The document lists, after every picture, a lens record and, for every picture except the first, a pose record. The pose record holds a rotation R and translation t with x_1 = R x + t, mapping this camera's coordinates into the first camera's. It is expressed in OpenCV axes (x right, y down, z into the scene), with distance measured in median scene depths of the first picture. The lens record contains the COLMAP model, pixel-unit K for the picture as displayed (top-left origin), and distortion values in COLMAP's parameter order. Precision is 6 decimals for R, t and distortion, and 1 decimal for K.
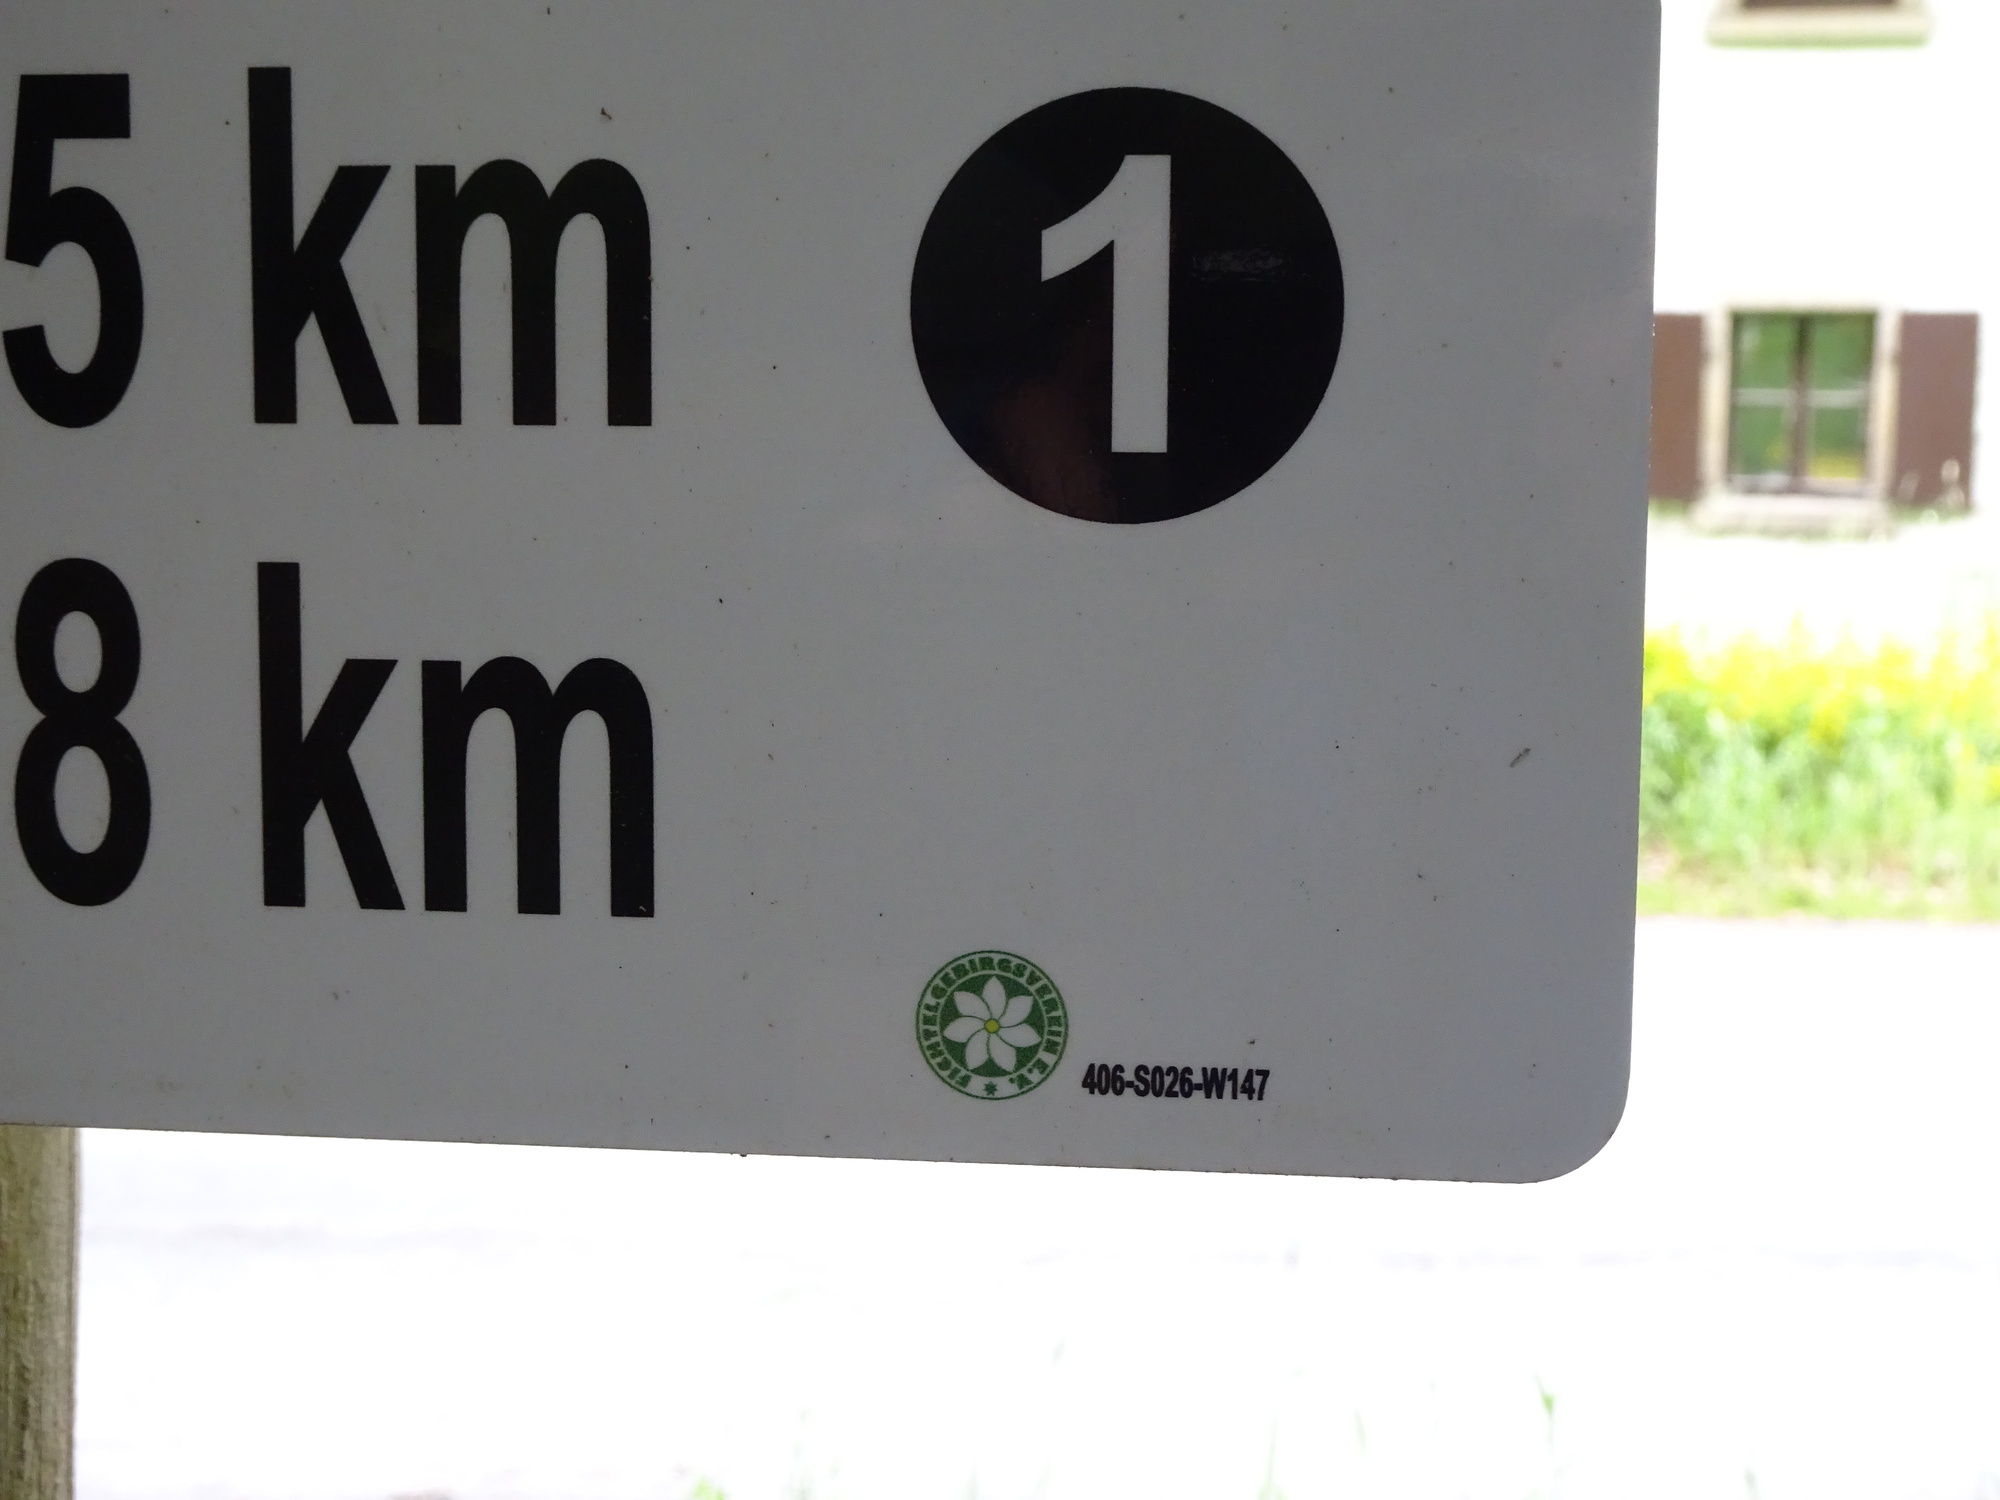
lens RADIAL K [[2854.6, 0, 1000.0], [0, 2854.6, 750.0], [0, 0, 1]] dist [-0.014940, -0.006966]
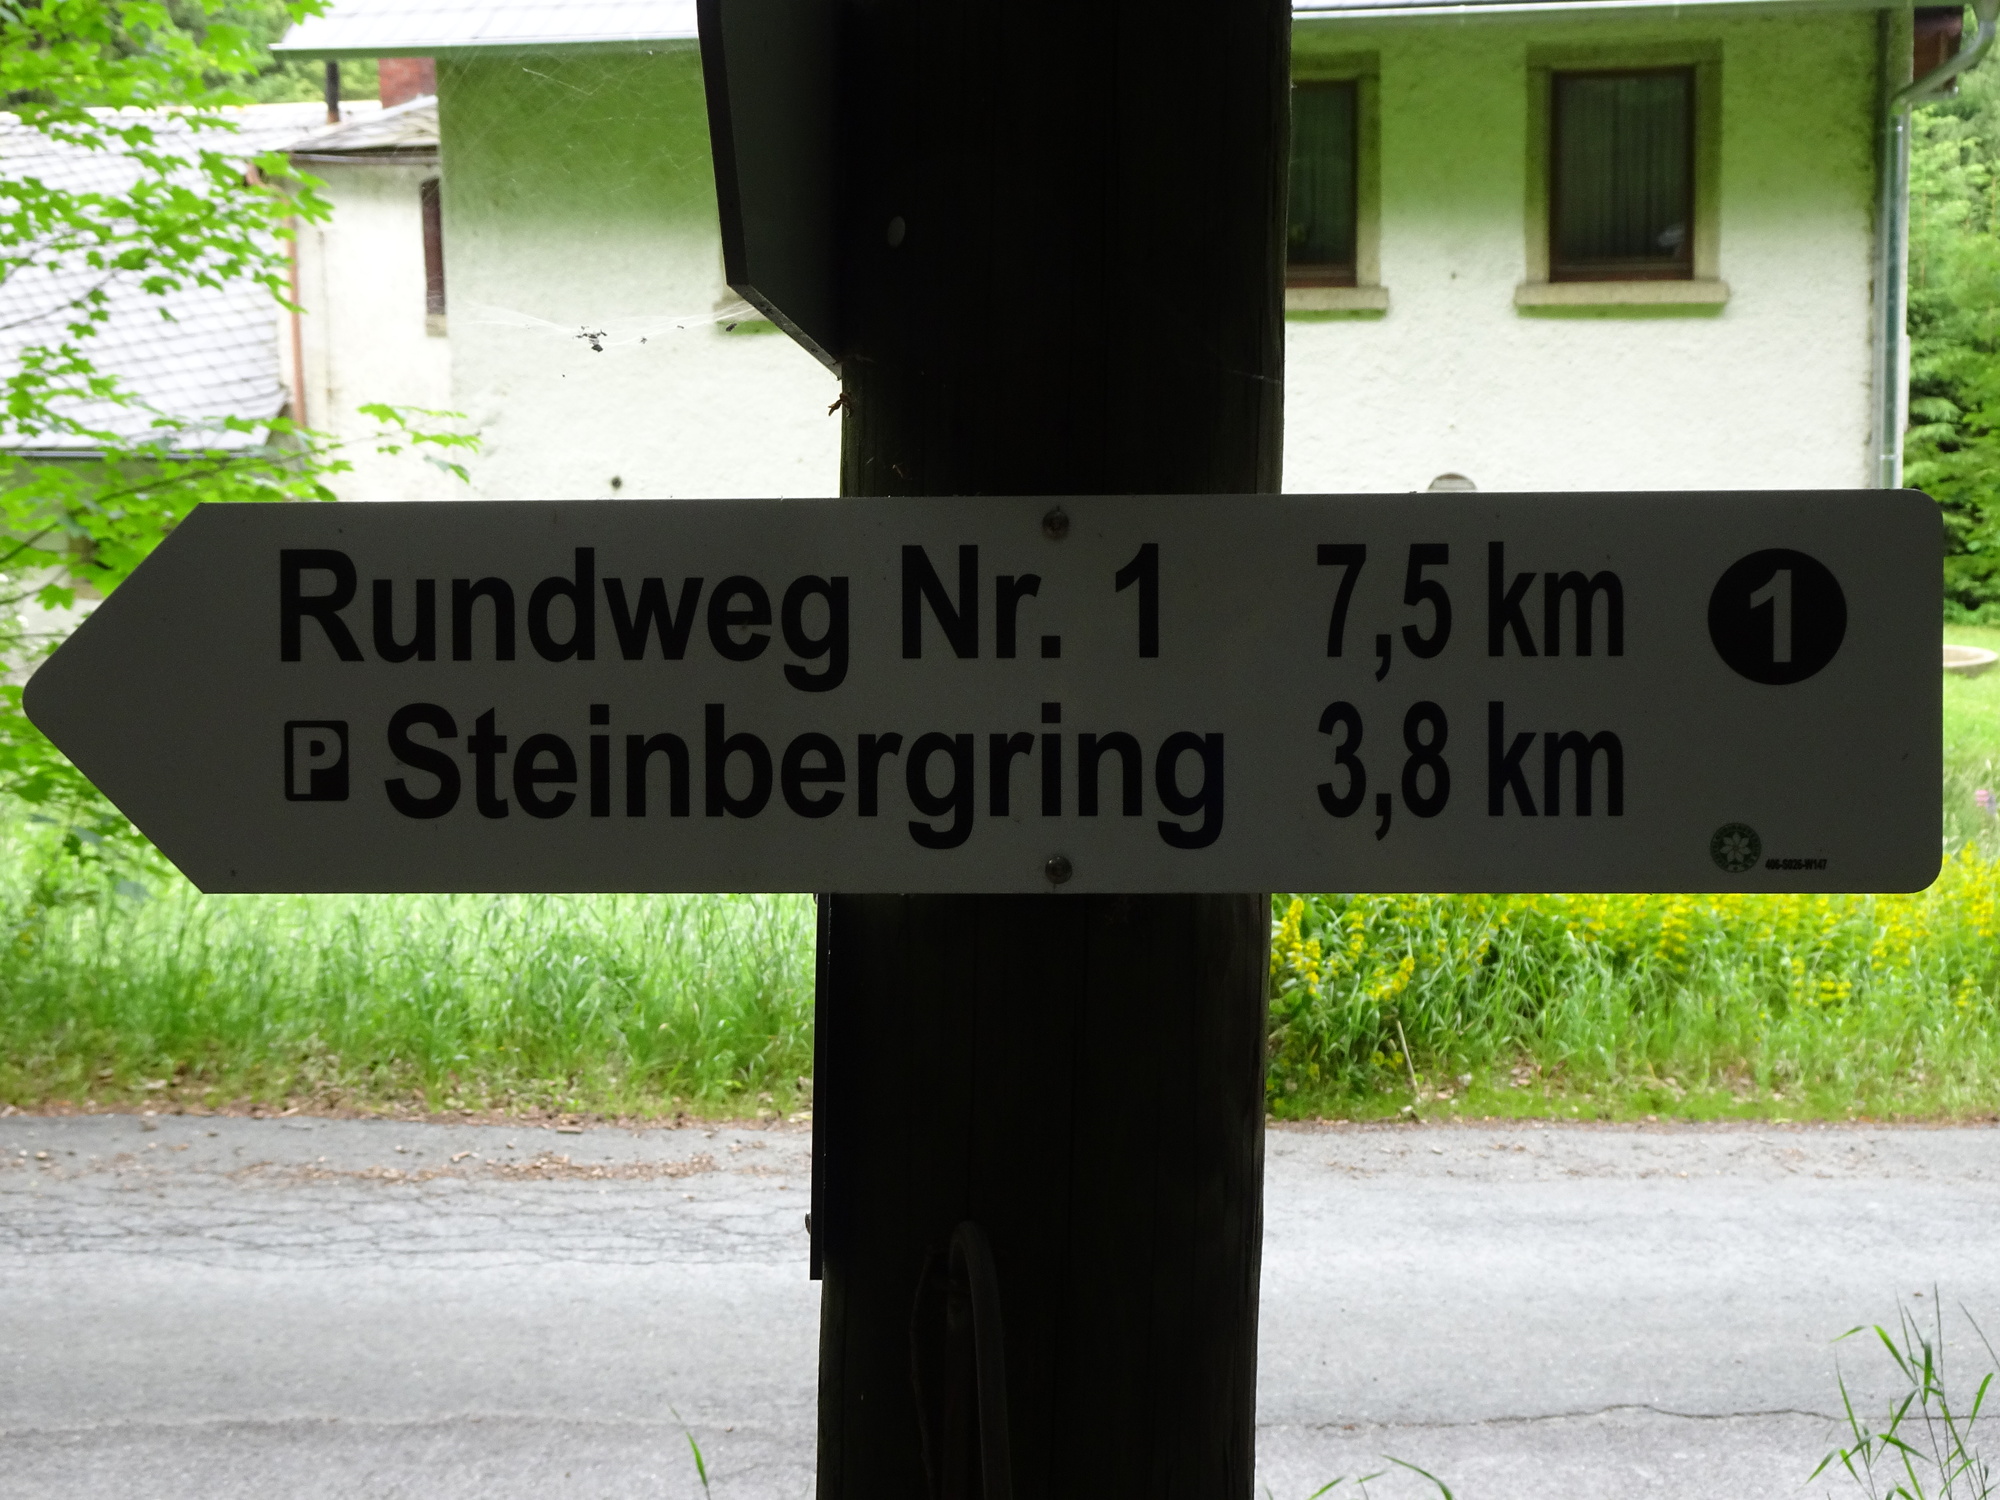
lens RADIAL K [[2854.6, 0, 1000.0], [0, 2854.6, 750.0], [0, 0, 1]] dist [-0.014940, -0.006966]
pose [[0.997848, -0.012831, 0.064304, -0.977310], [0.018420, 0.996030, -0.087096, 0.241190], [-0.062931, 0.088093, 0.994122, -1.989828]]
